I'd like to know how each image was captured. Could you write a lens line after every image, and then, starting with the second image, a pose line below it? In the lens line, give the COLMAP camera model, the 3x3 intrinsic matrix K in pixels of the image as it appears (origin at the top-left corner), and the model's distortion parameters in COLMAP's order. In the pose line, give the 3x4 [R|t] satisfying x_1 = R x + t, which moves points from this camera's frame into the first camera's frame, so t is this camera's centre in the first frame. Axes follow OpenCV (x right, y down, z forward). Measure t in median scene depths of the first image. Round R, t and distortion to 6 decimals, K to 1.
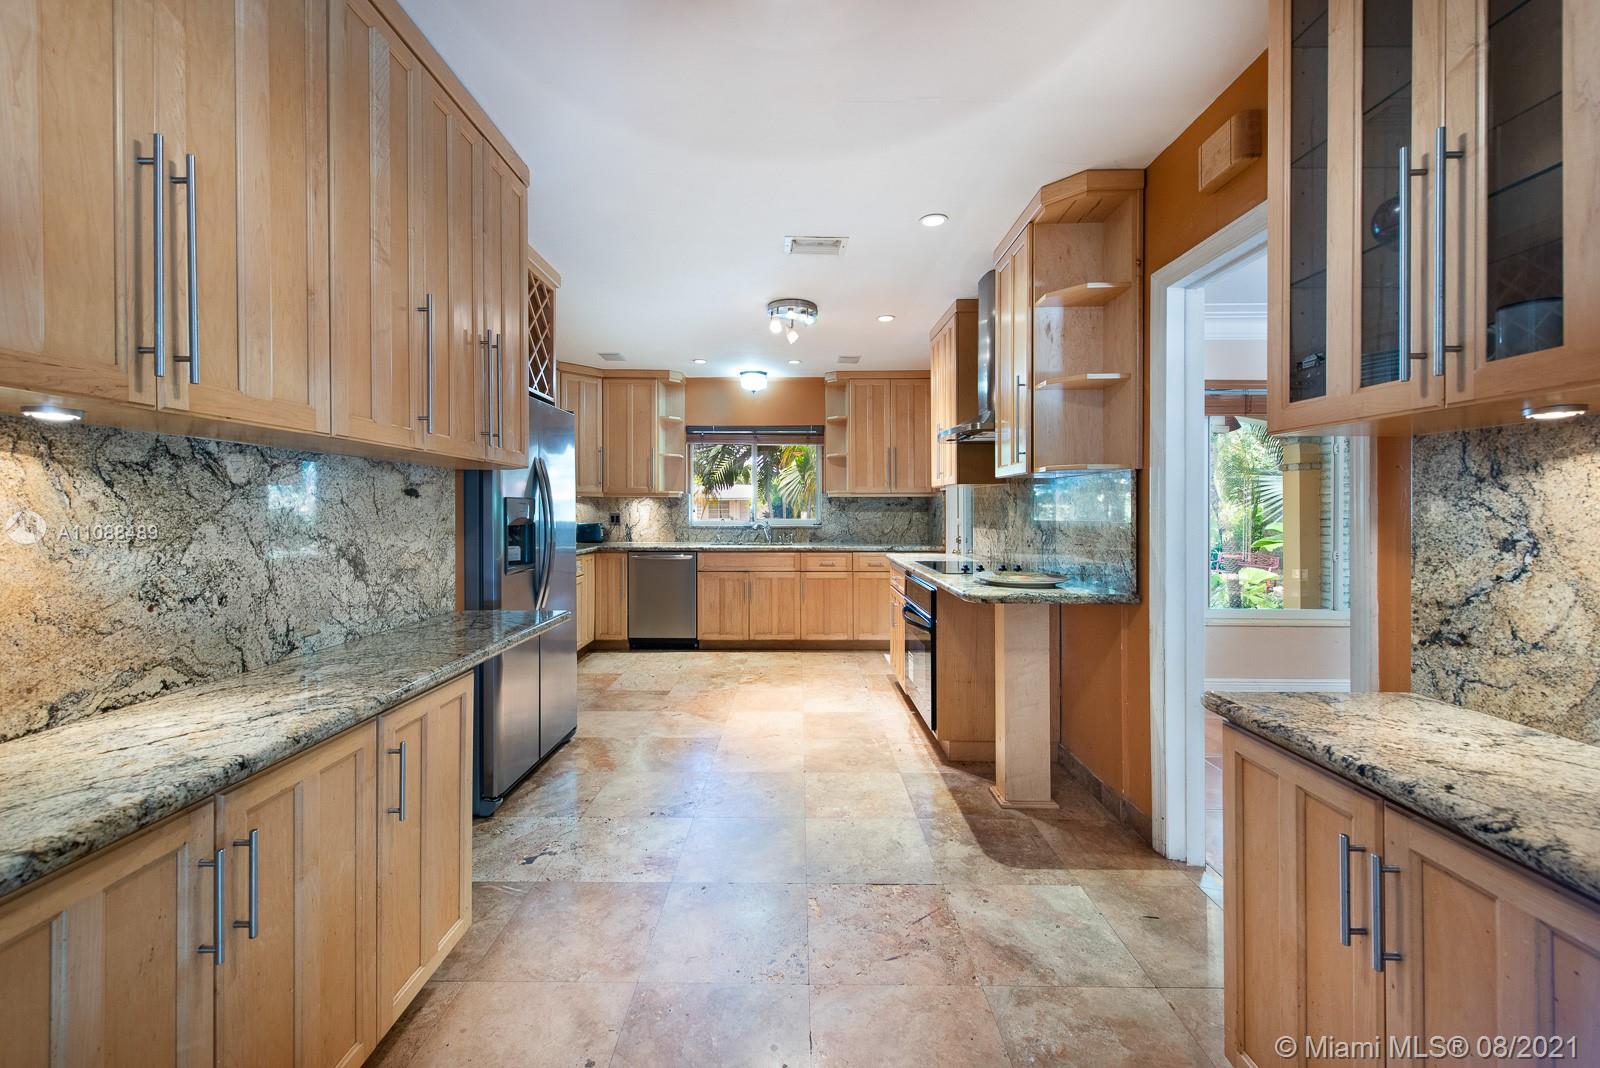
lens RADIAL K [[646.1, 0, 795.7], [0, 646.1, 518.3], [0, 0, 1]] dist [0.022563, -0.000355]
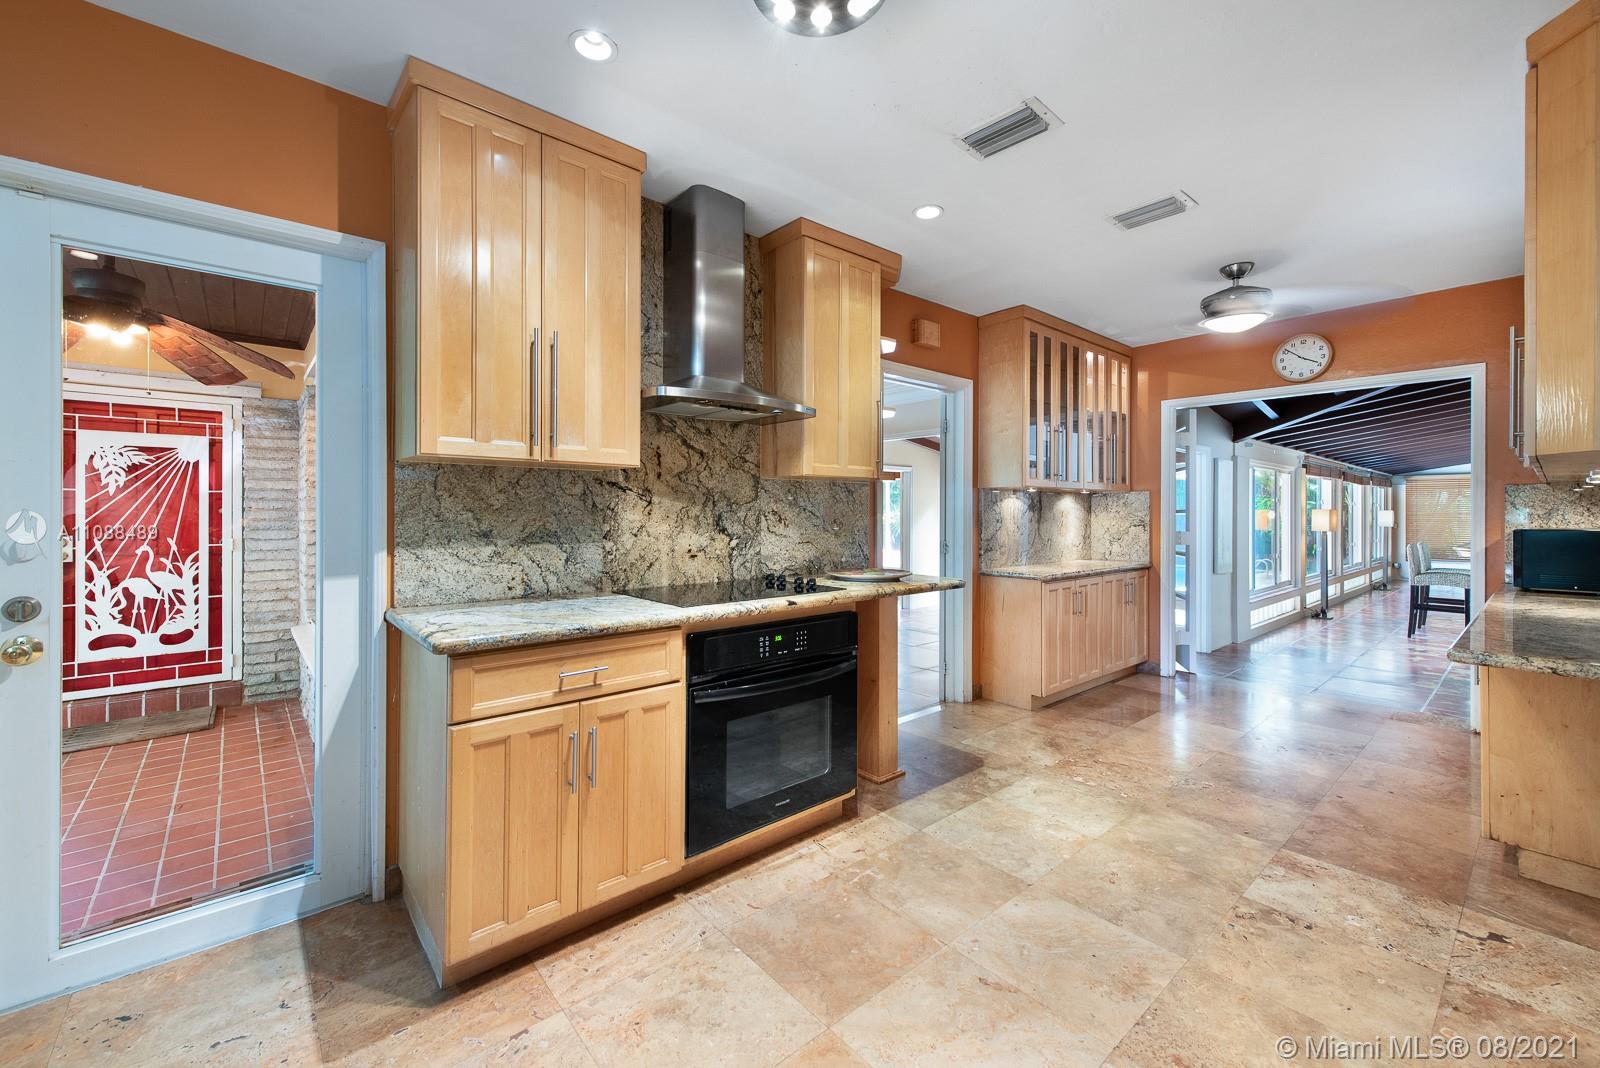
lens RADIAL K [[646.1, 0, 751.7], [0, 646.1, 502.9], [0, 0, 1]] dist [0.022563, -0.000355]
pose [[-0.622500, -0.002231, 0.782616, -0.472136], [0.001413, 0.999991, 0.003975, -0.040438], [-0.782618, 0.003580, -0.622492, 2.231986]]
